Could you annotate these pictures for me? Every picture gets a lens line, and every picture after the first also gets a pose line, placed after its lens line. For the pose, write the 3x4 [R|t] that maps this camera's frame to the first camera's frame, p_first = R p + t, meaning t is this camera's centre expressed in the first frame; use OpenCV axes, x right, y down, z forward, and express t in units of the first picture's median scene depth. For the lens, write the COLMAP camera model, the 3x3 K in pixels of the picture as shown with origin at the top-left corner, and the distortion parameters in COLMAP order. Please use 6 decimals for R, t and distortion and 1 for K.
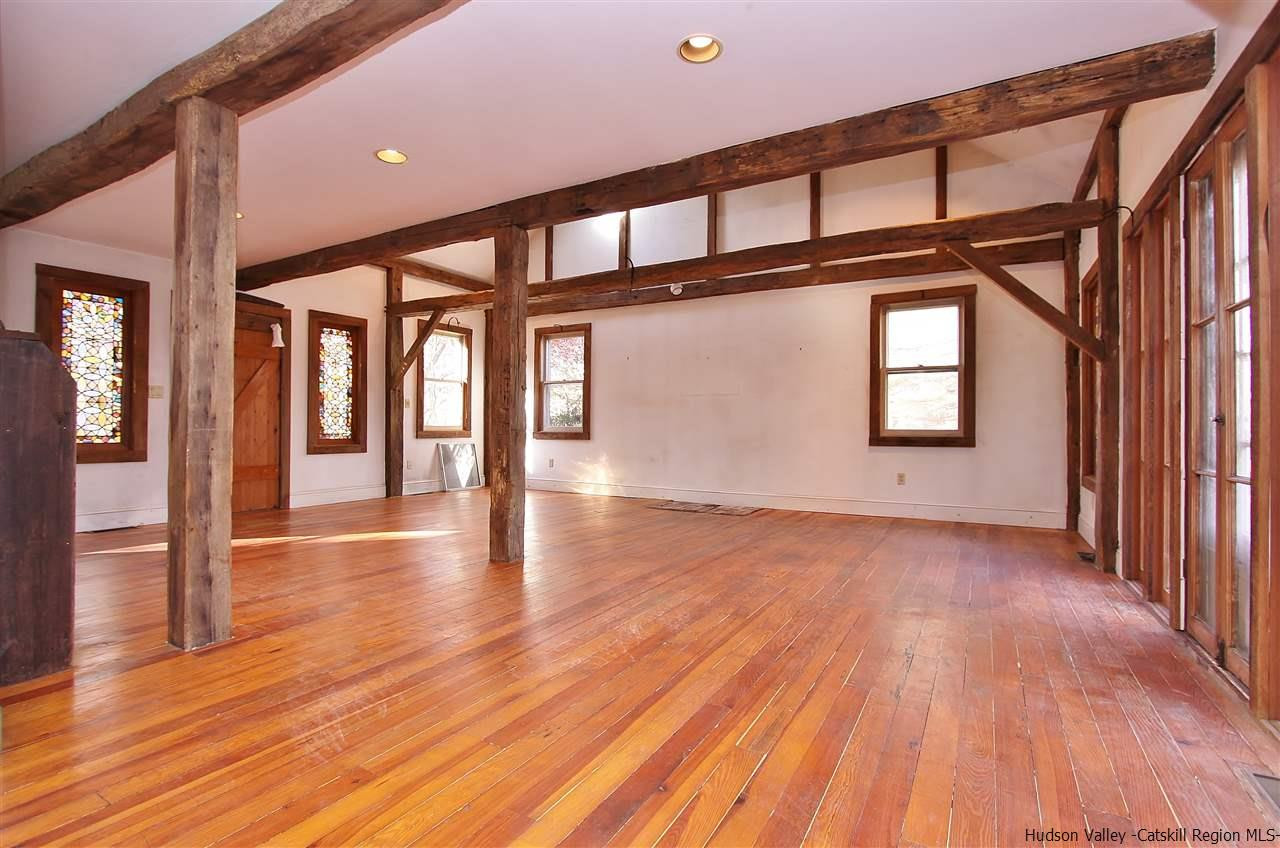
lens RADIAL K [[590.1, 0, 642.0], [0, 590.1, 423.6], [0, 0, 1]] dist [-0.004234, -0.000584]
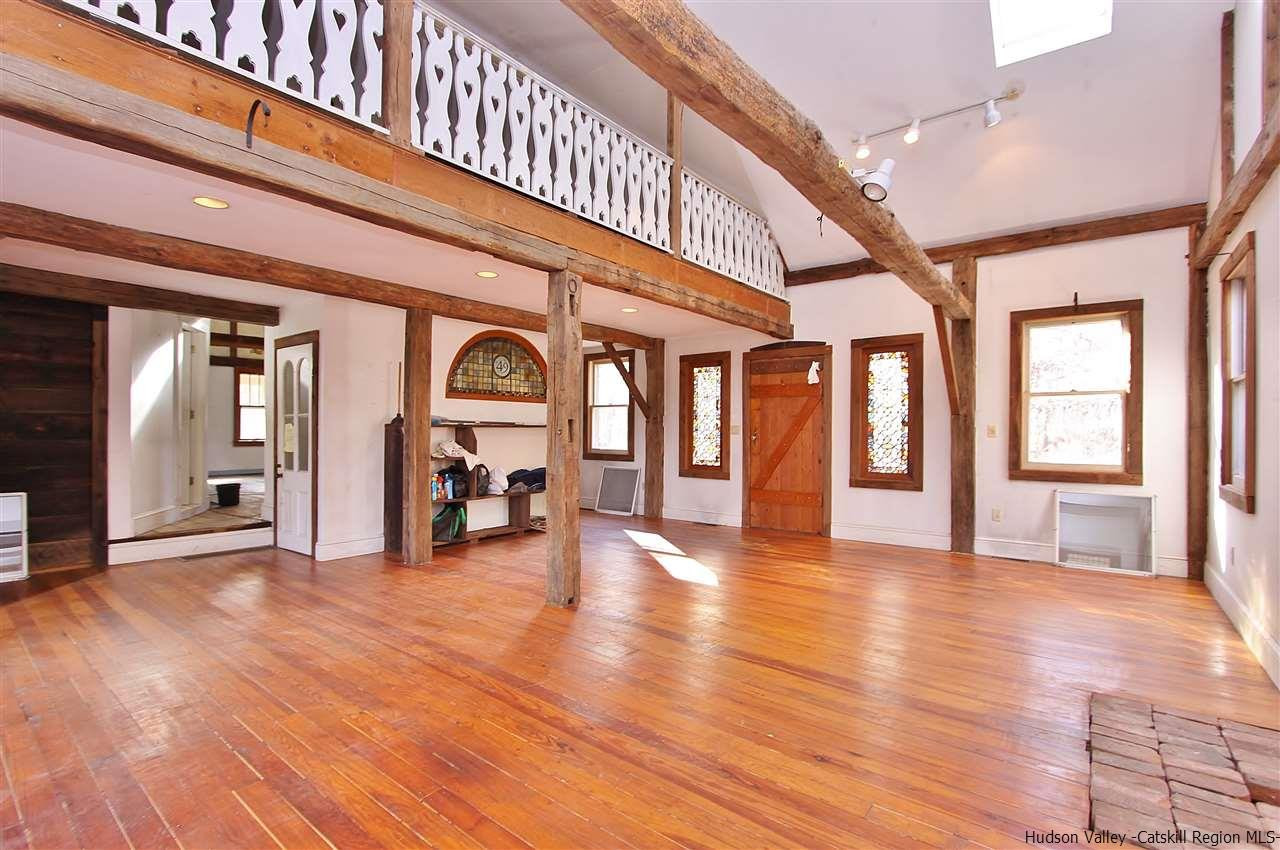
lens RADIAL K [[590.1, 0, 622.4], [0, 590.1, 430.1], [0, 0, 1]] dist [-0.004234, -0.000584]
pose [[-0.152278, -0.008785, -0.988299, 0.459660], [-0.001431, 0.999961, -0.008668, -0.033049], [0.988337, 0.000094, -0.152285, 0.765803]]
